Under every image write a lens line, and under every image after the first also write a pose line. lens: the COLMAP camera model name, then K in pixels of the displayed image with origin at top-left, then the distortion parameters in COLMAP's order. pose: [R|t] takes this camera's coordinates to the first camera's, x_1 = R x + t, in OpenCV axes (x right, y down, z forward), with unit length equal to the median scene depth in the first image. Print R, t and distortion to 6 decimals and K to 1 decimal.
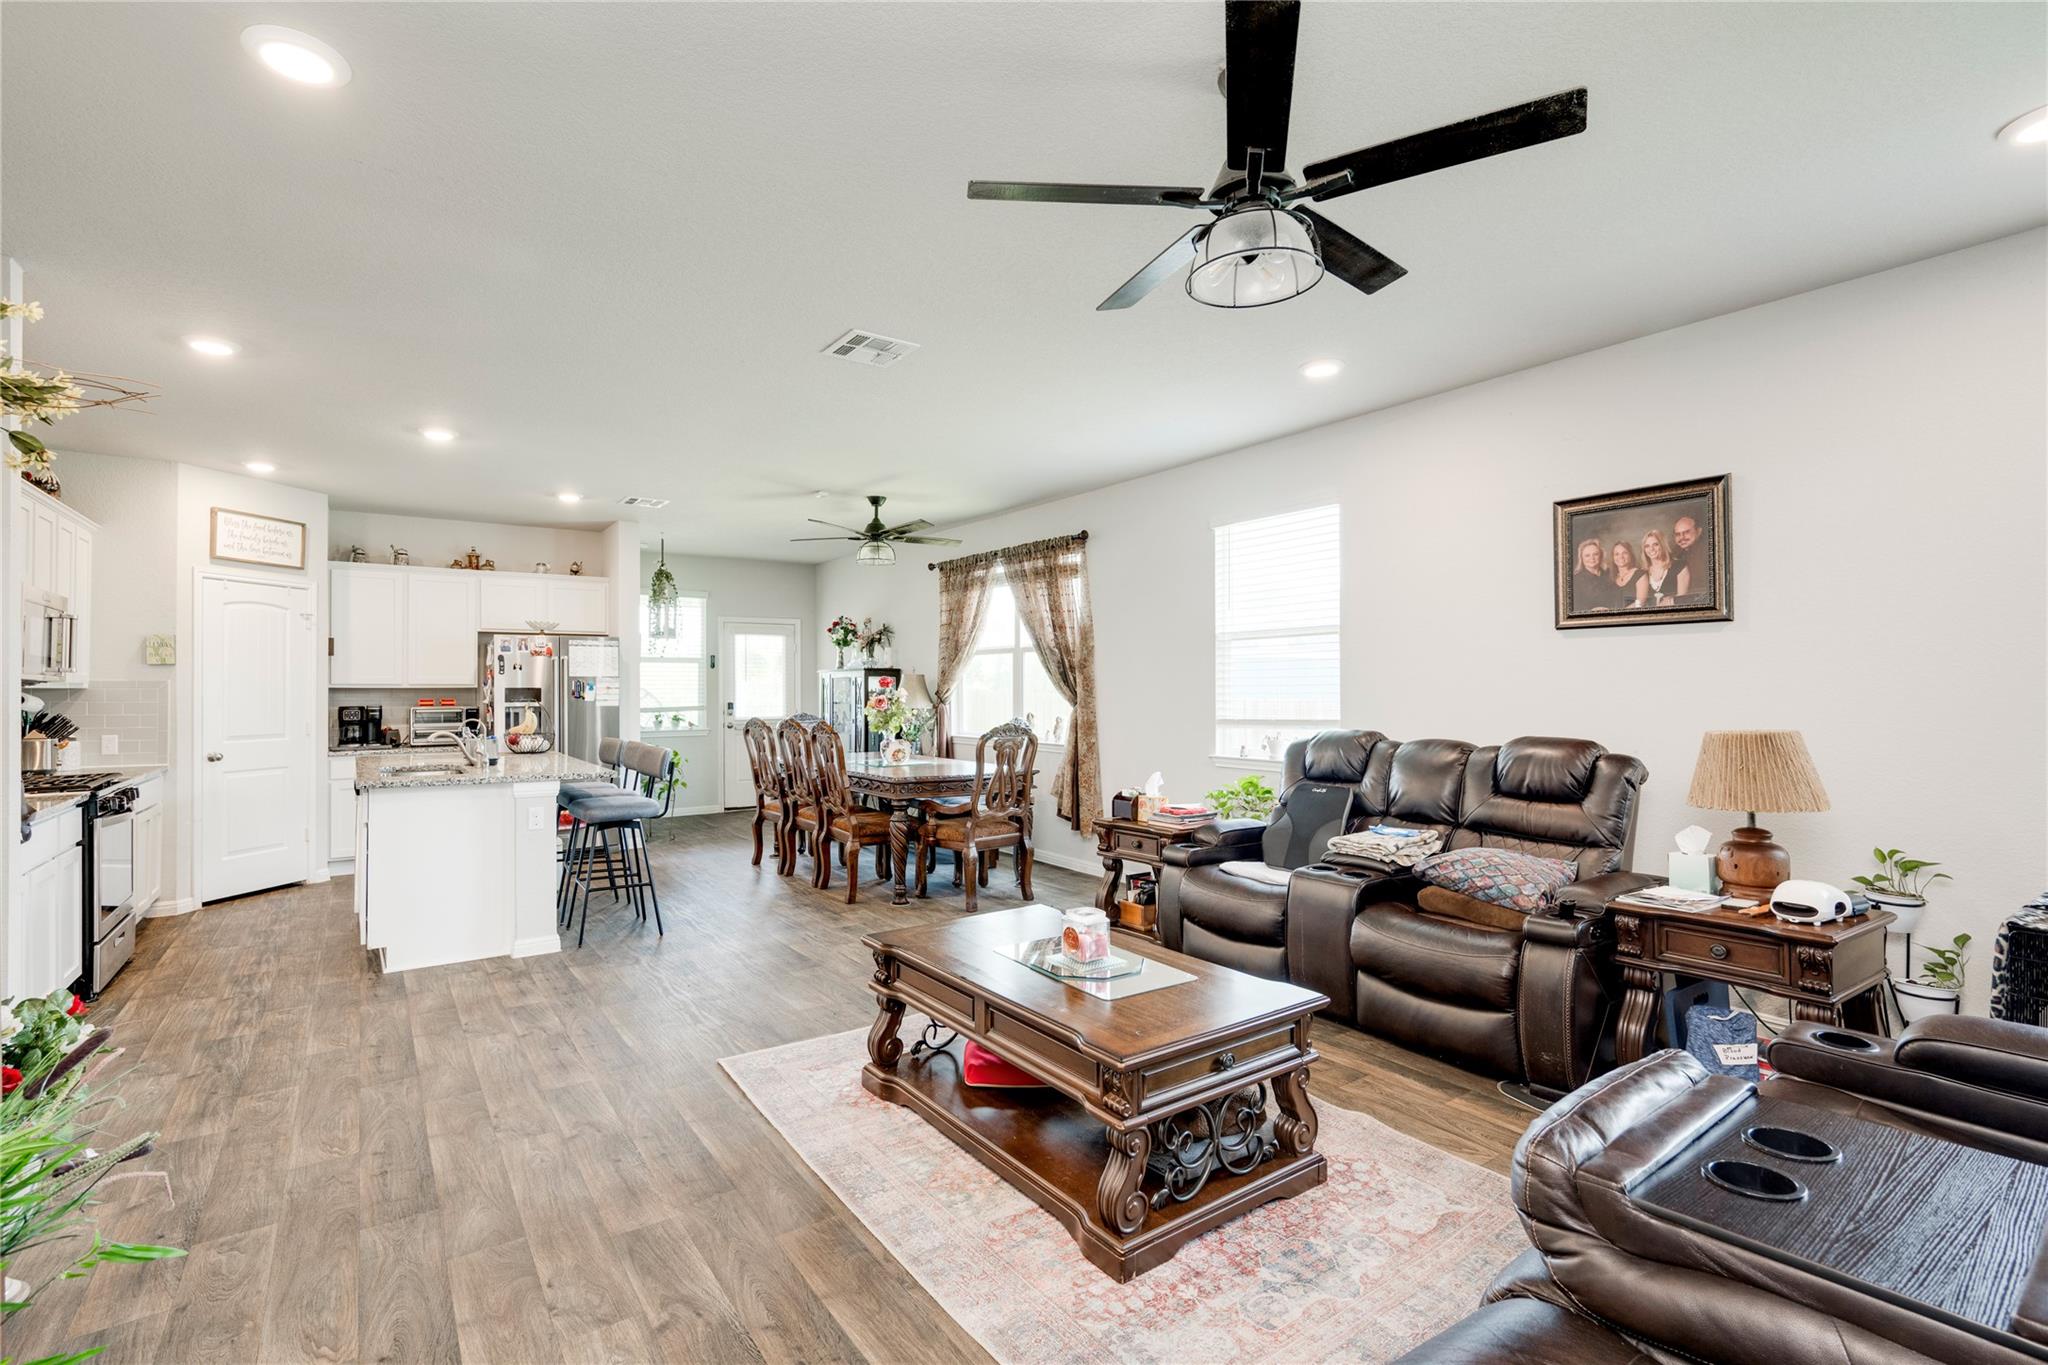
lens RADIAL K [[918.3, 0, 996.5], [0, 918.3, 679.0], [0, 0, 1]] dist [-0.000233, 0.000008]
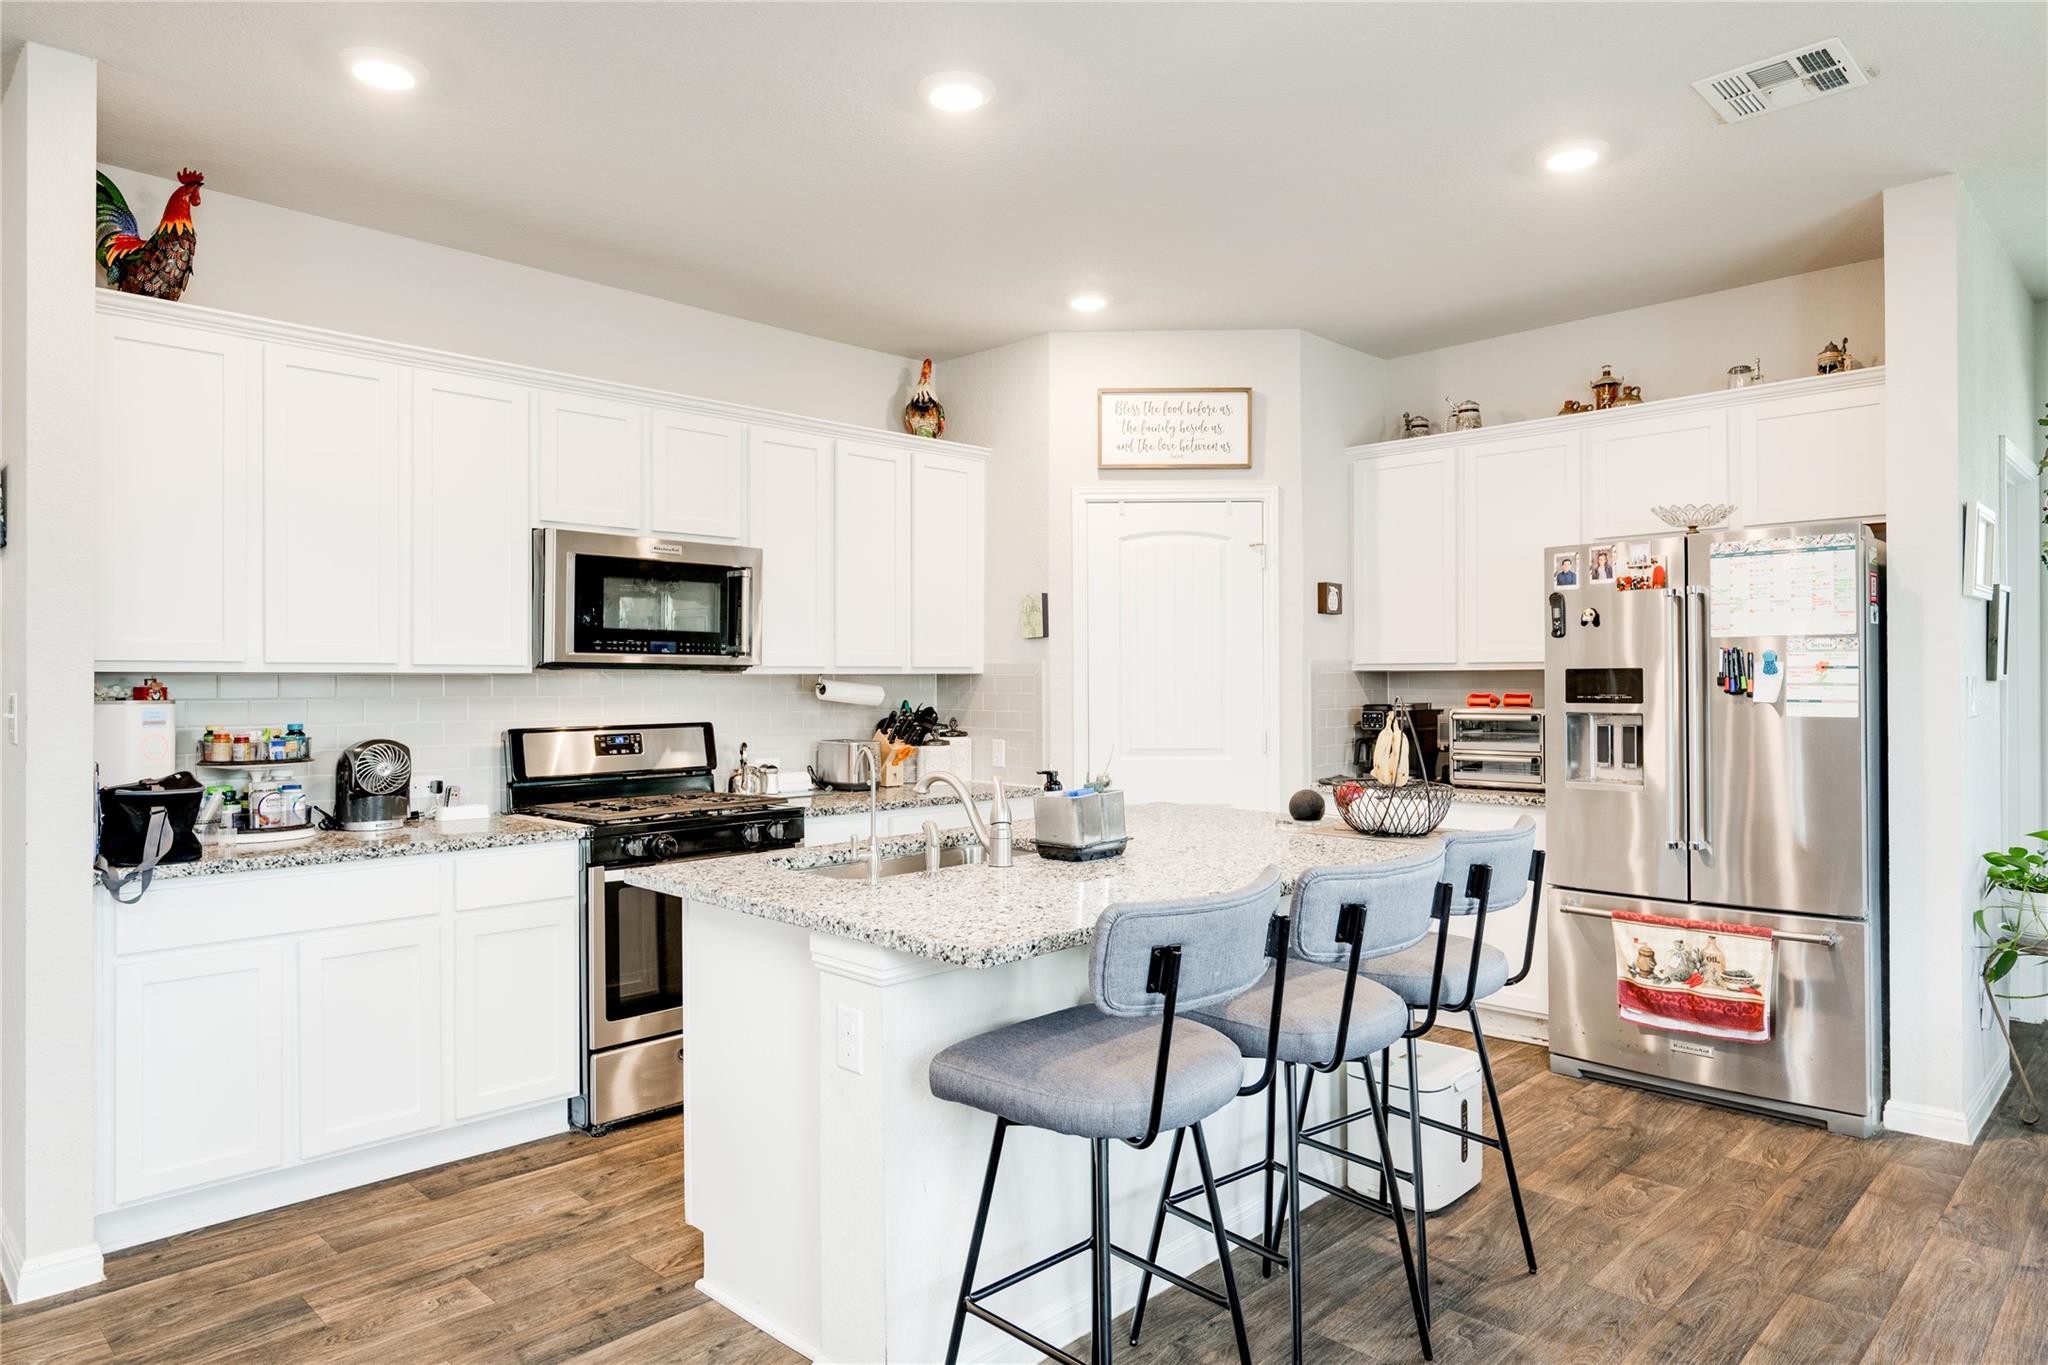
lens RADIAL K [[1235.4, 0, 1024.0], [0, 1235.4, 682.5], [0, 0, 1]] dist [-0.007931, -0.000056]
pose [[0.196009, 0.002981, -0.980597, -0.016396], [0.015214, 0.999866, 0.006080, 0.008982], [0.980484, -0.016111, 0.195938, 0.656438]]
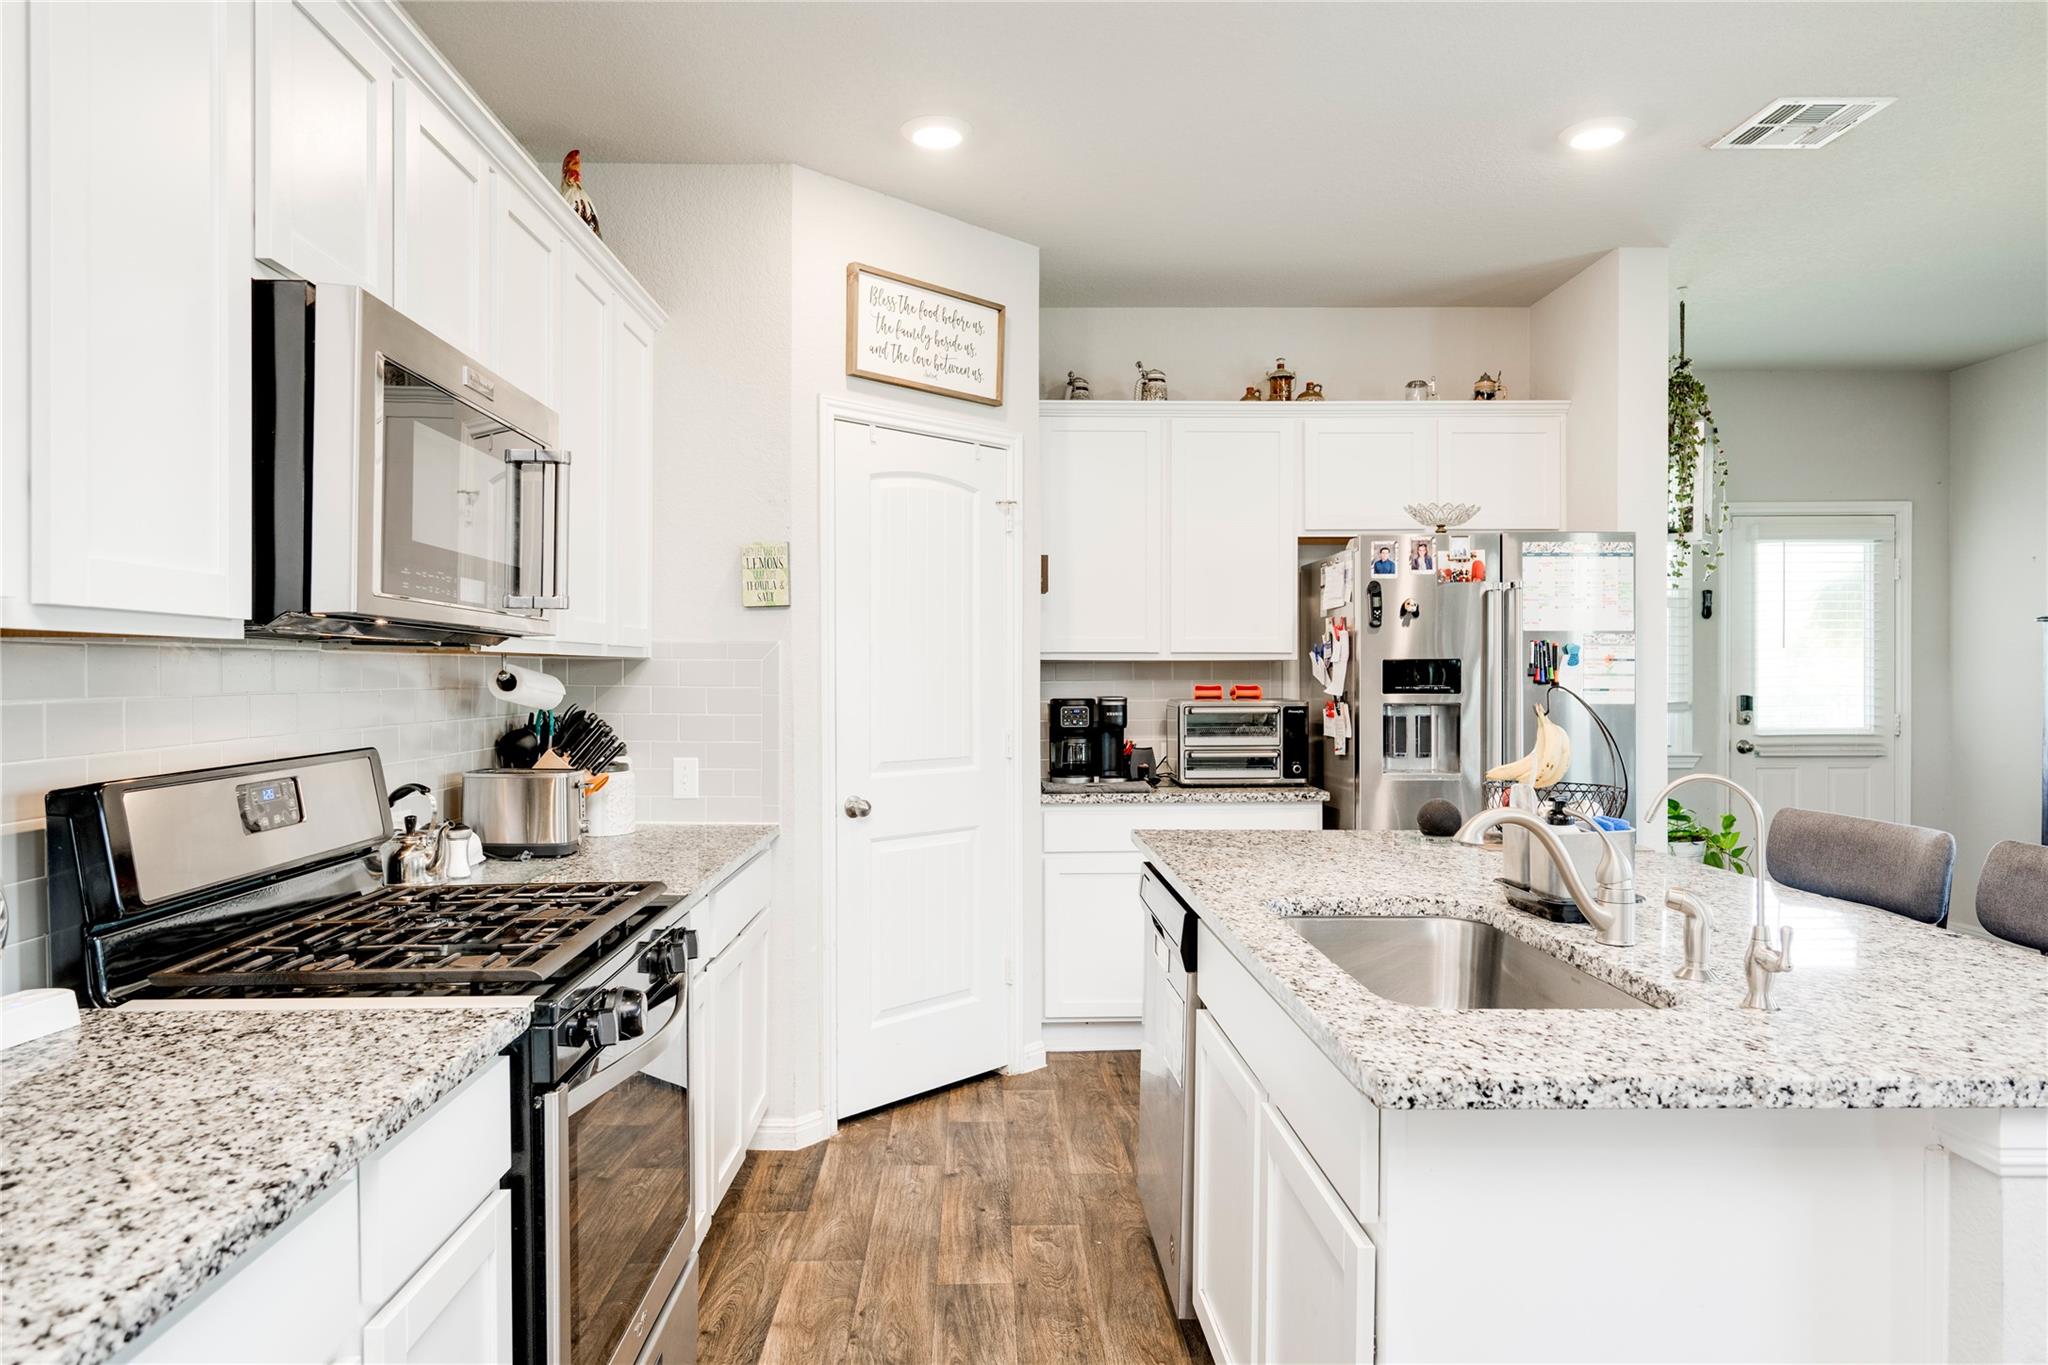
lens RADIAL K [[1265.3, 0, 1024.0], [0, 1265.3, 682.5], [0, 0, 1]] dist [-0.000998, -0.000240]
pose [[0.840786, 0.004947, -0.541345, -0.369529], [0.005629, 0.999824, 0.017879, 0.009352], [0.541339, -0.018079, 0.840610, 0.432139]]
